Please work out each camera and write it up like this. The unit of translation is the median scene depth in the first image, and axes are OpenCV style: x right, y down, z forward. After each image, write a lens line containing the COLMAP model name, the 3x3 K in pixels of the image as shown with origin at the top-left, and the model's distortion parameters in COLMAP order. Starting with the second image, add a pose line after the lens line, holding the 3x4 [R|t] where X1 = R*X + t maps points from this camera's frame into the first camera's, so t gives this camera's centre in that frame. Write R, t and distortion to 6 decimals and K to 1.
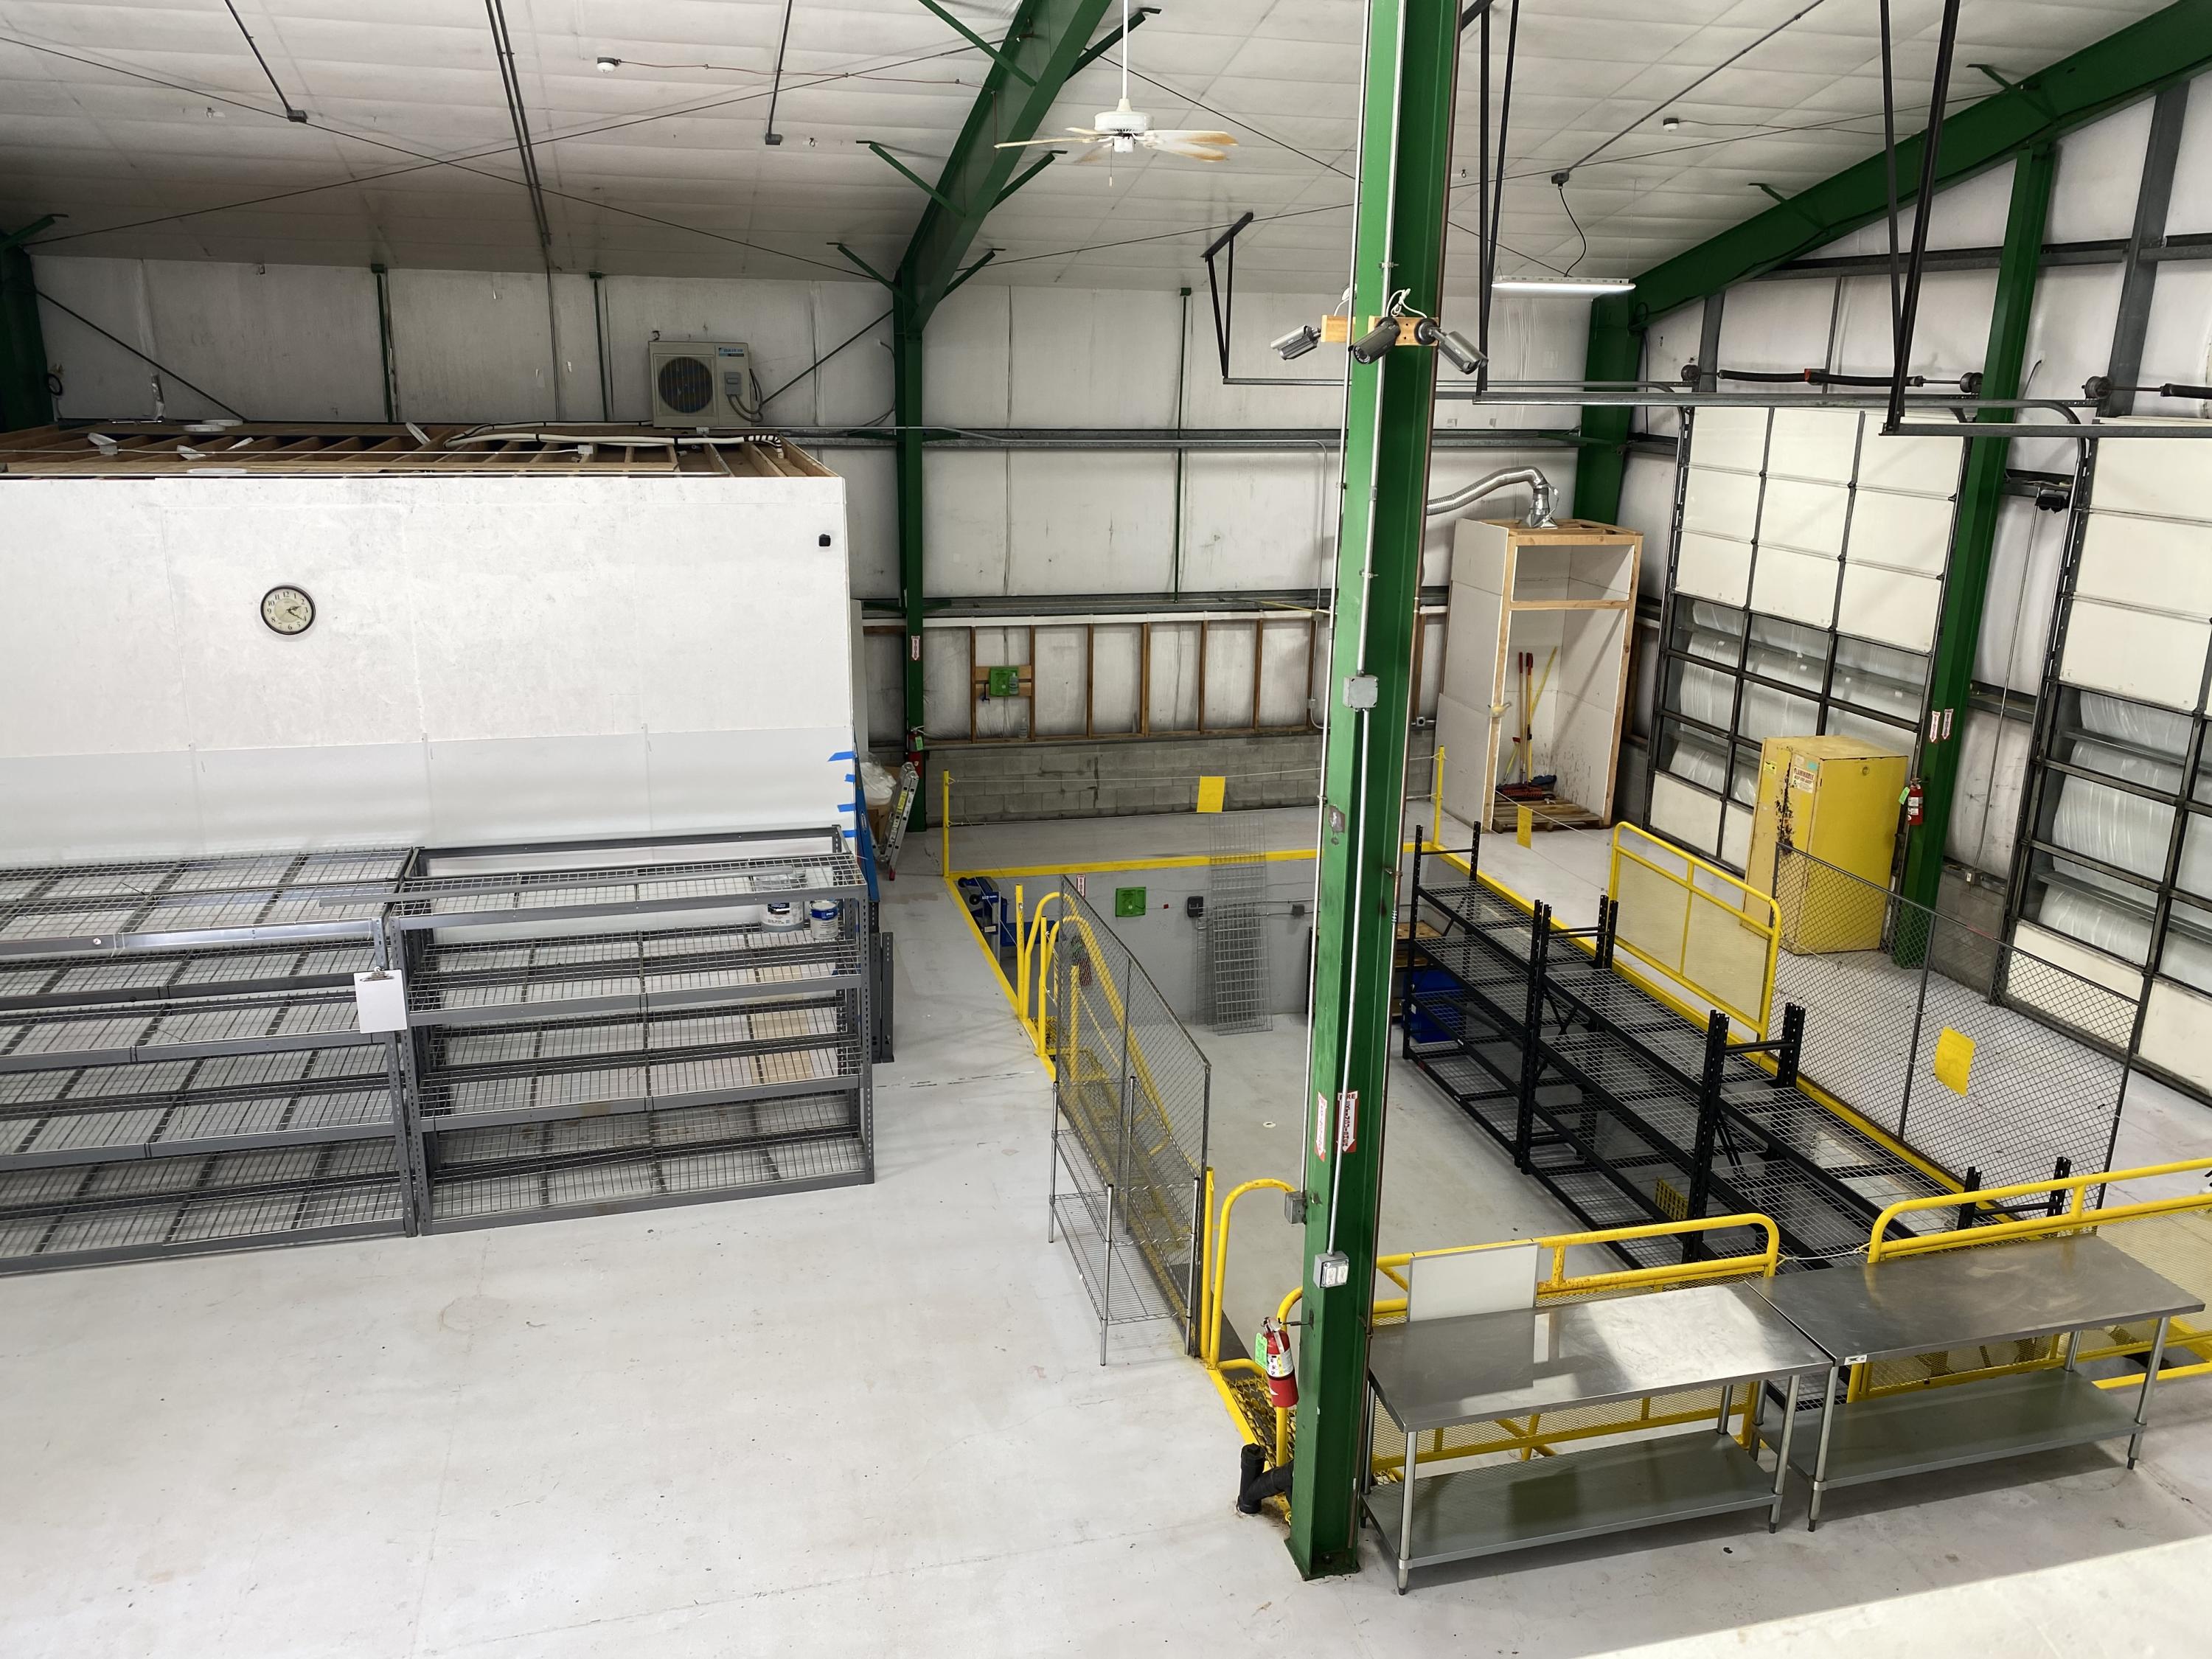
lens RADIAL K [[1691.8, 0, 1111.2], [0, 1691.8, 829.3], [0, 0, 1]] dist [0.045554, -0.065460]
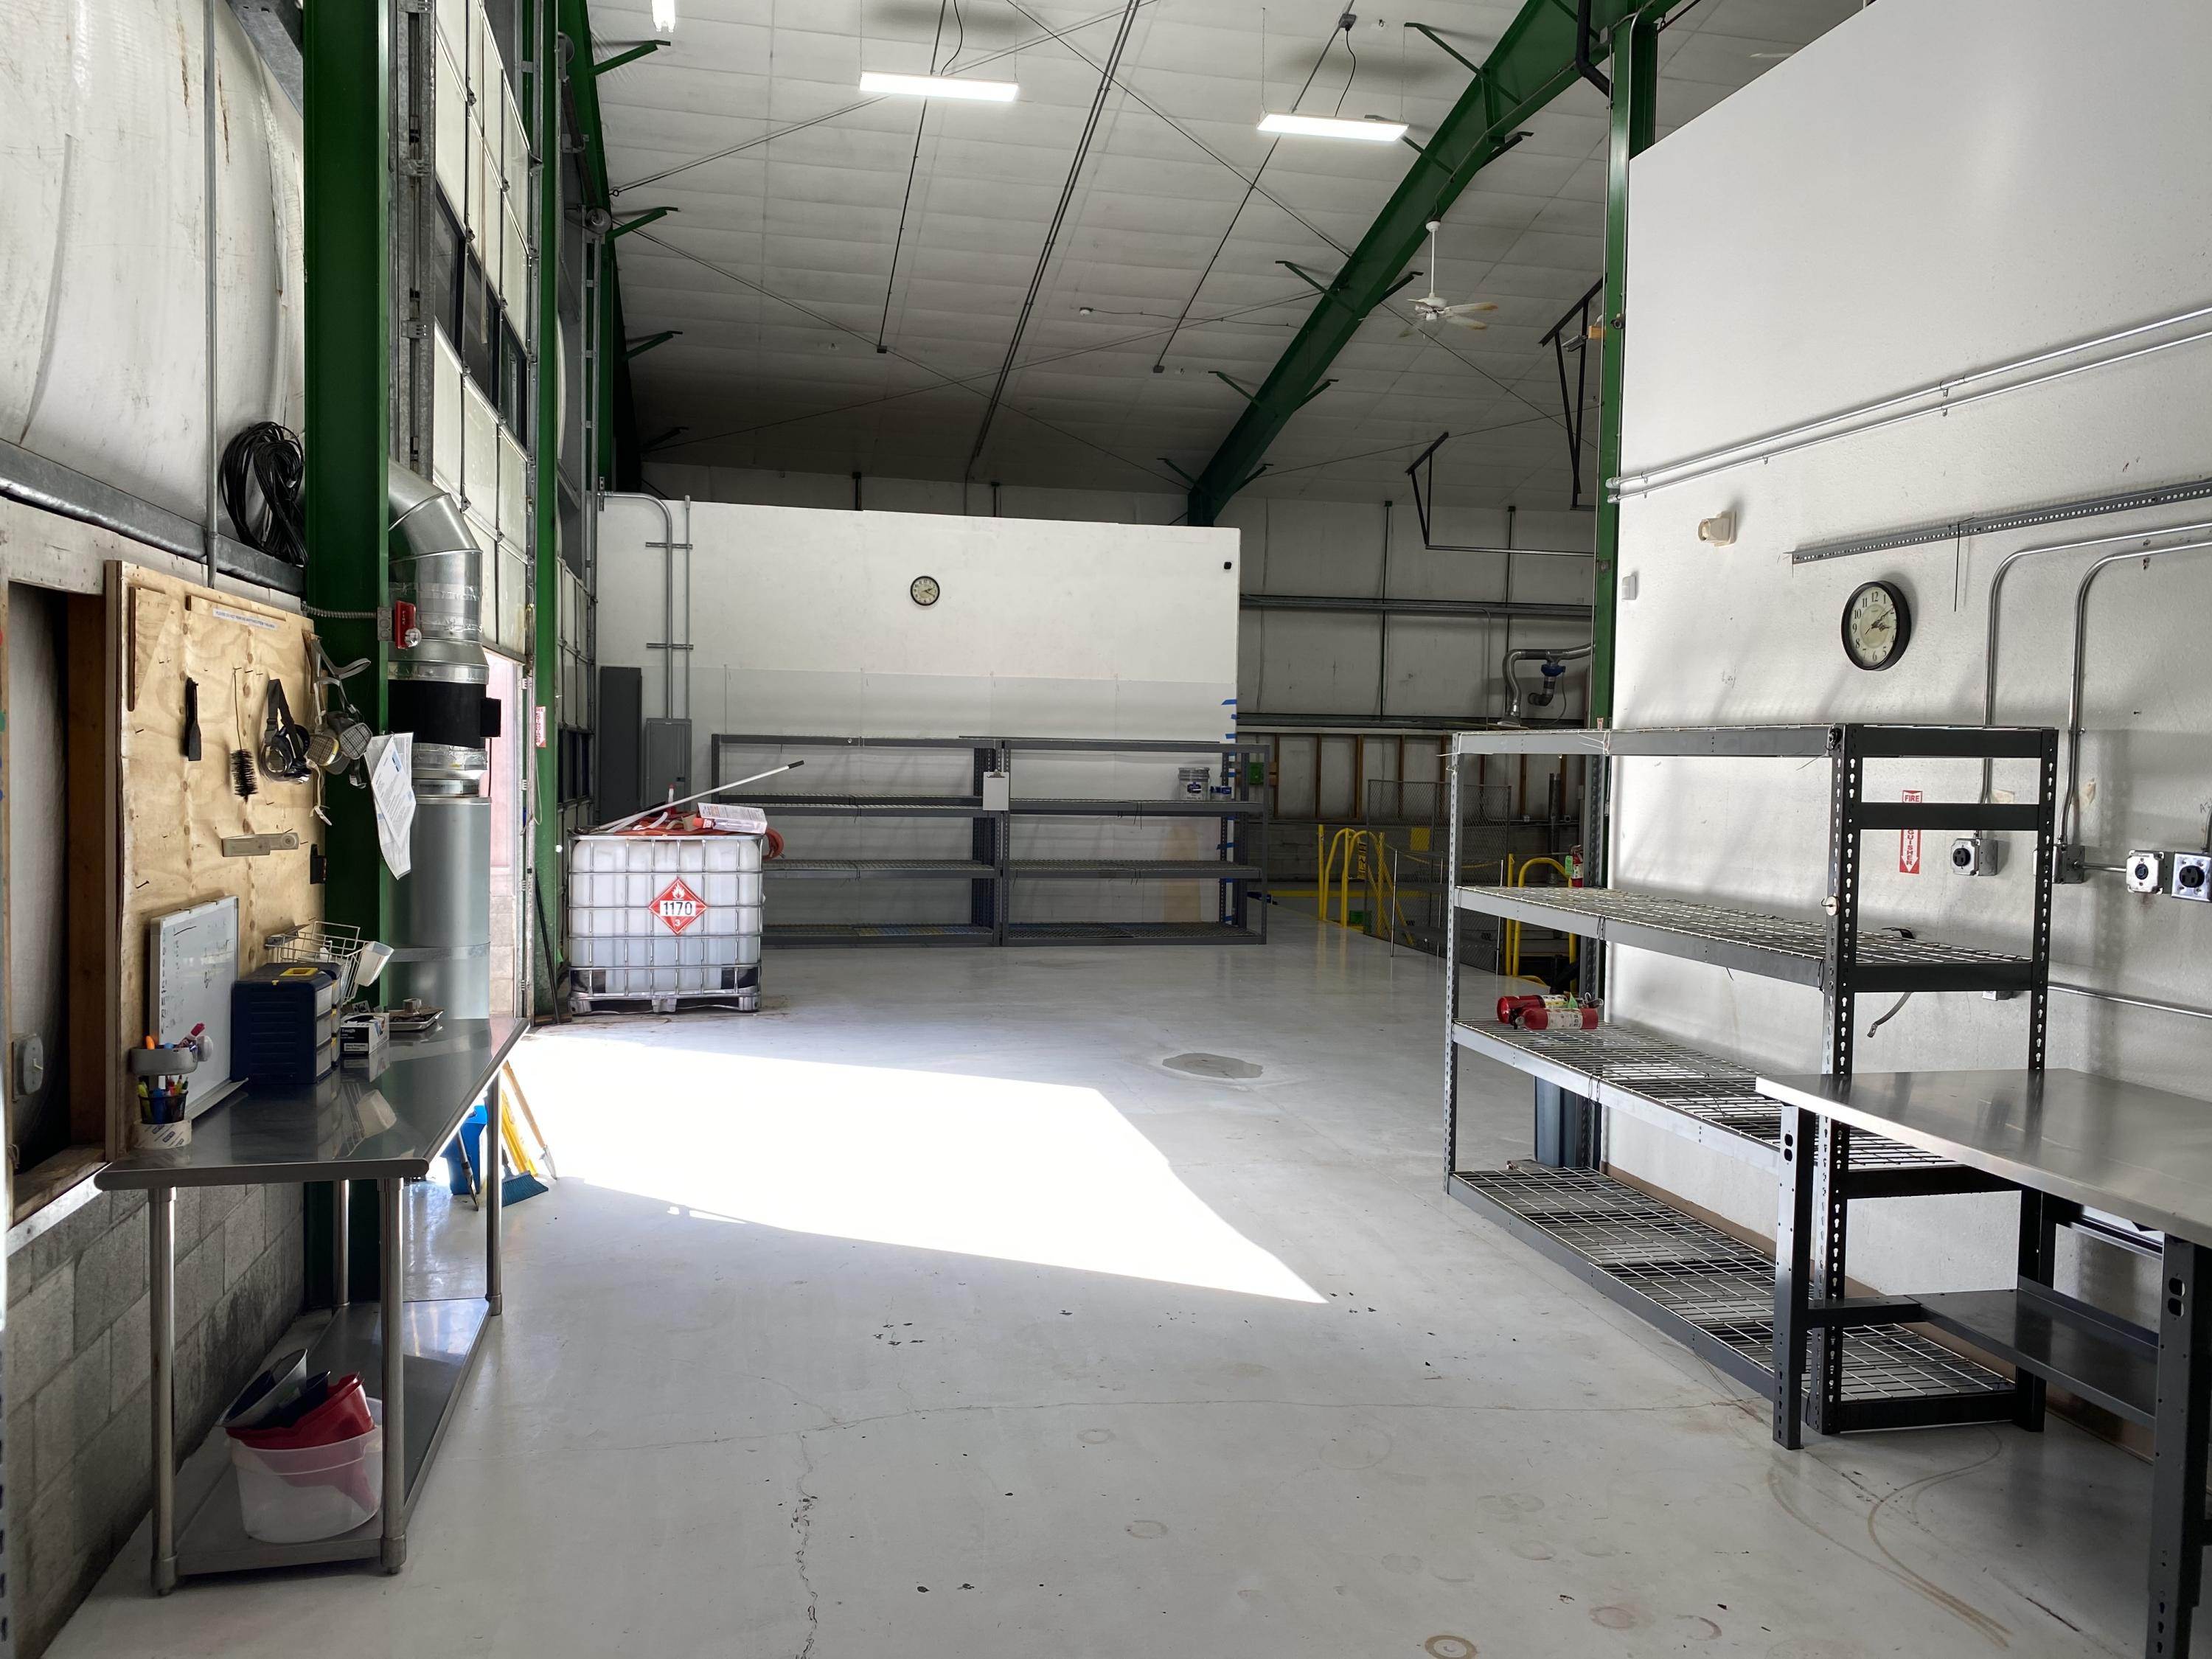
lens RADIAL K [[1691.8, 0, 1096.1], [0, 1691.8, 847.1], [0, 0, 1]] dist [0.045554, -0.065460]
pose [[0.998986, 0.004037, -0.044839, -0.166668], [-0.013822, 0.975372, -0.220132, 0.344979], [0.042846, 0.220529, 0.974439, -0.407371]]
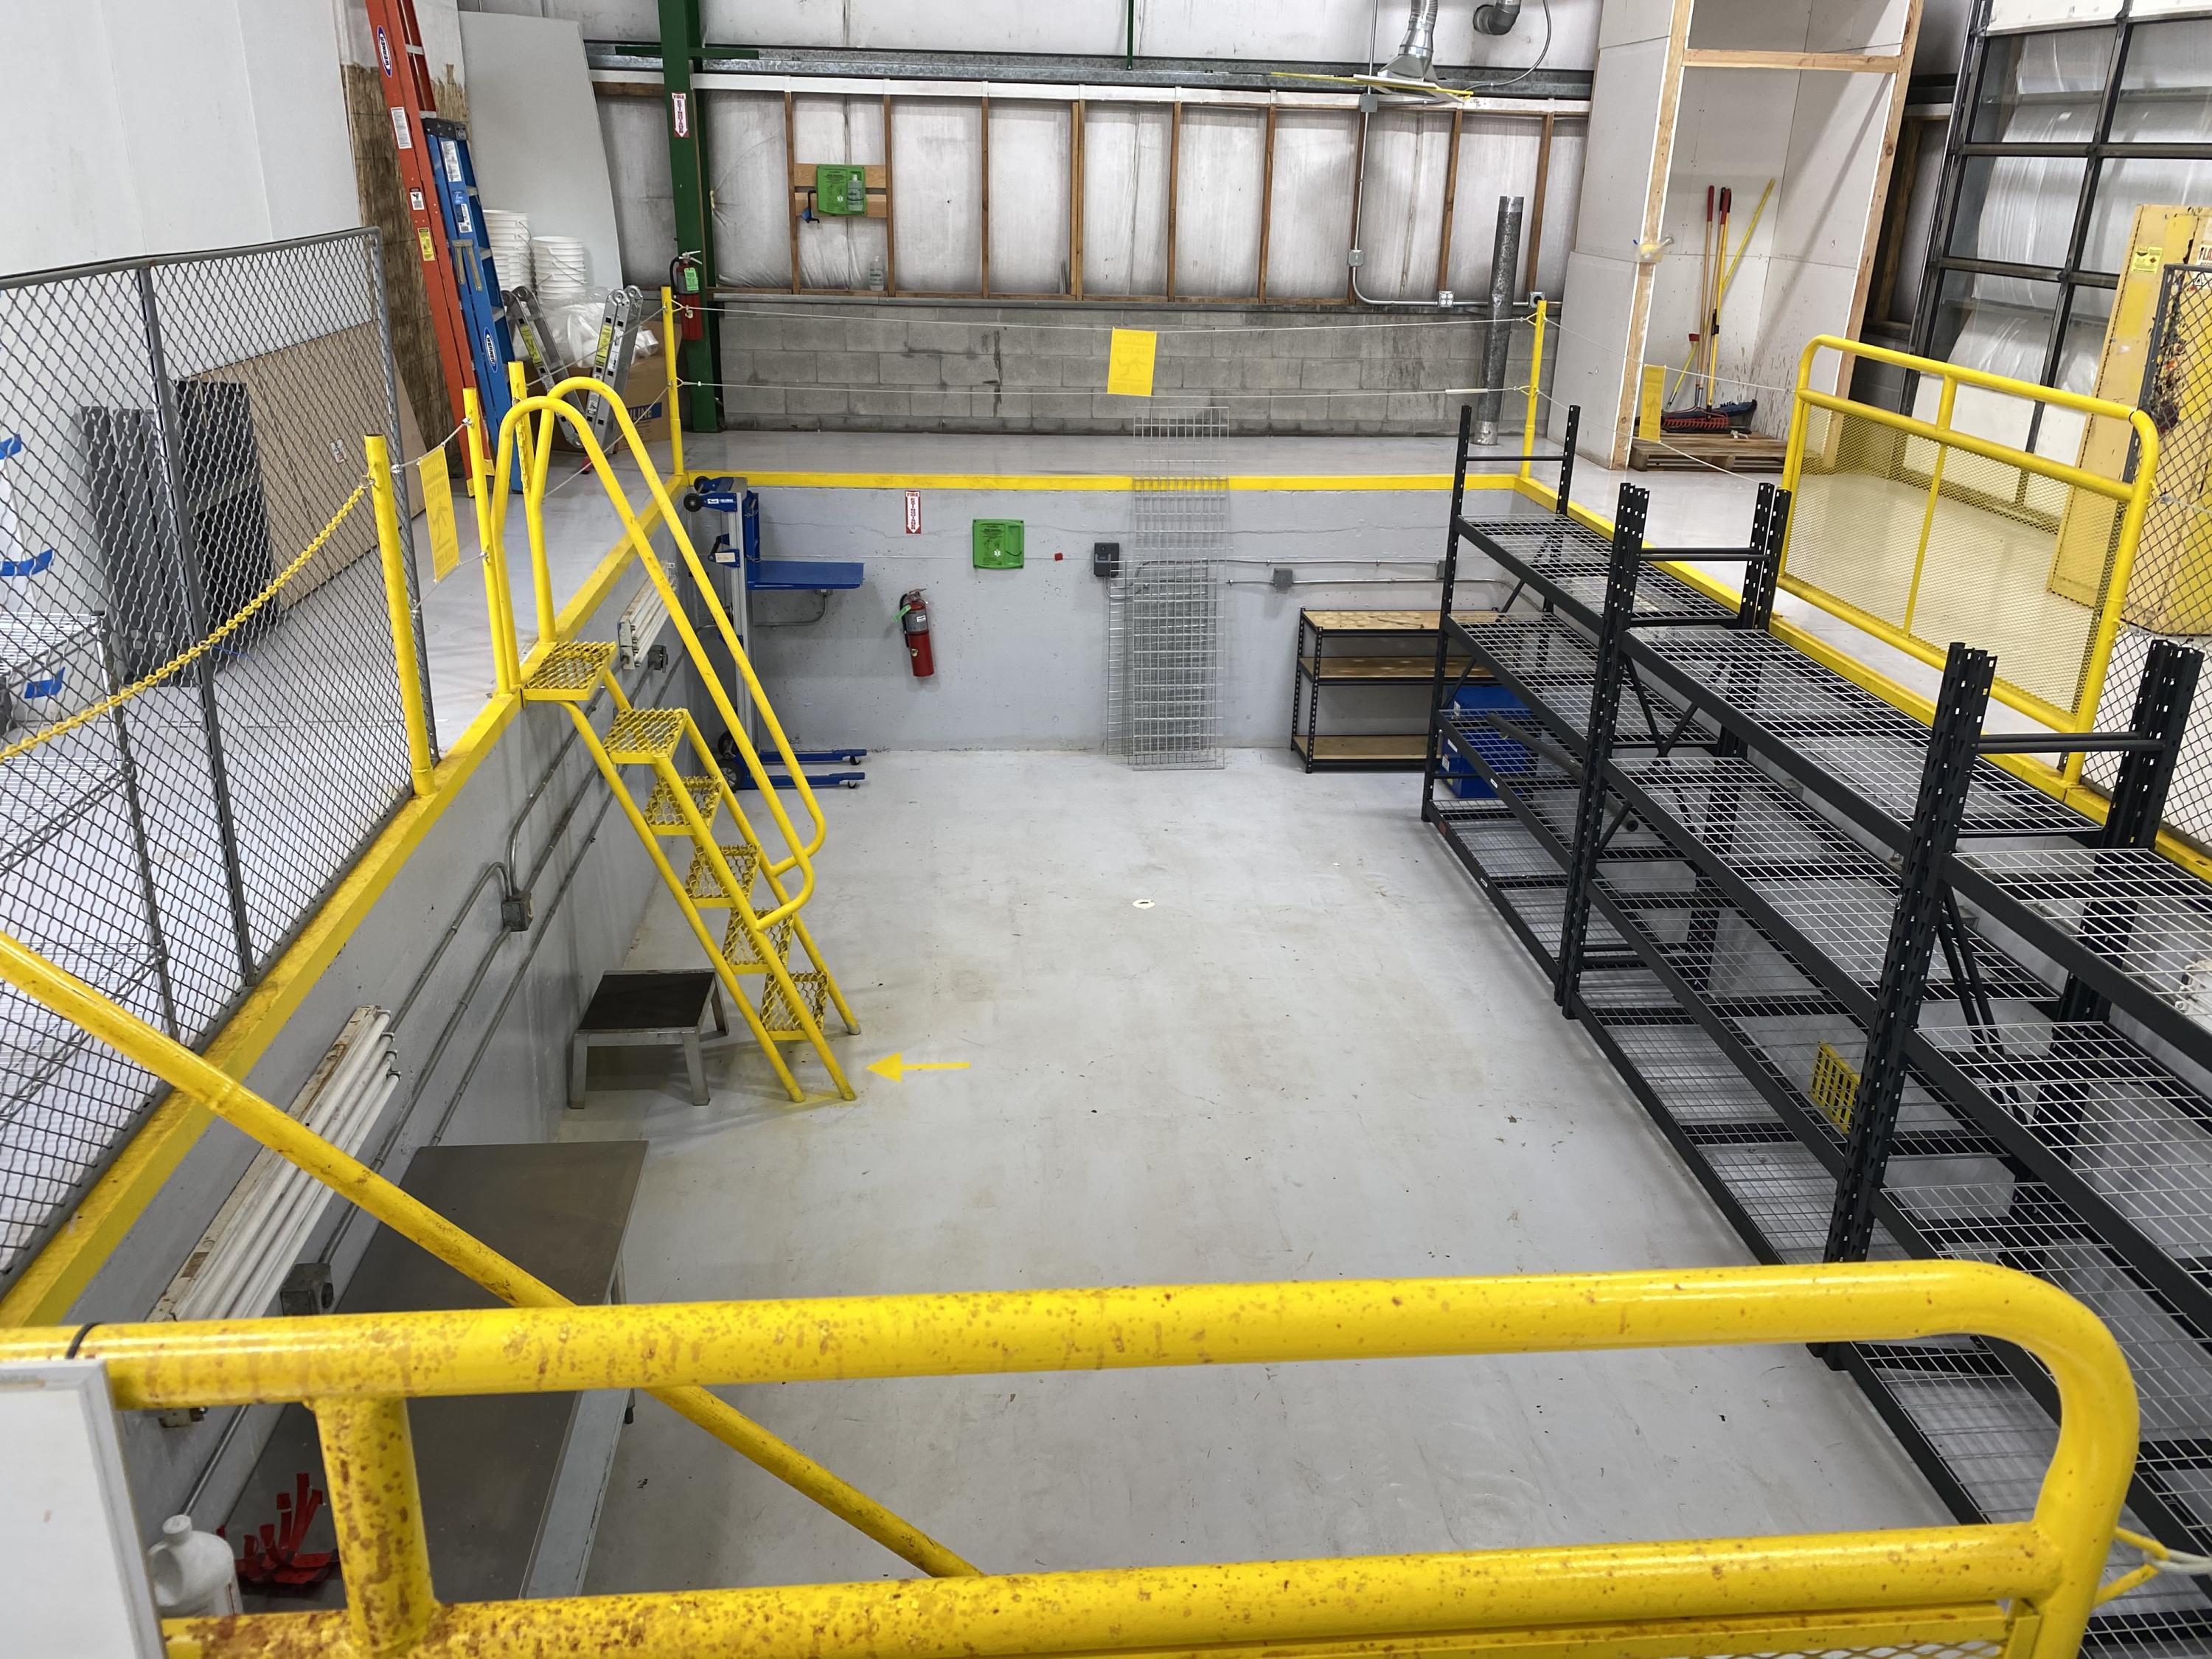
lens RADIAL K [[1691.8, 0, 1118.2], [0, 1691.8, 836.4], [0, 0, 1]] dist [0.045554, -0.065460]
pose [[0.988014, 0.064309, -0.140332, 0.179036], [-0.049517, 0.993083, 0.106463, 0.098207], [0.146207, -0.098238, 0.984364, 0.469092]]
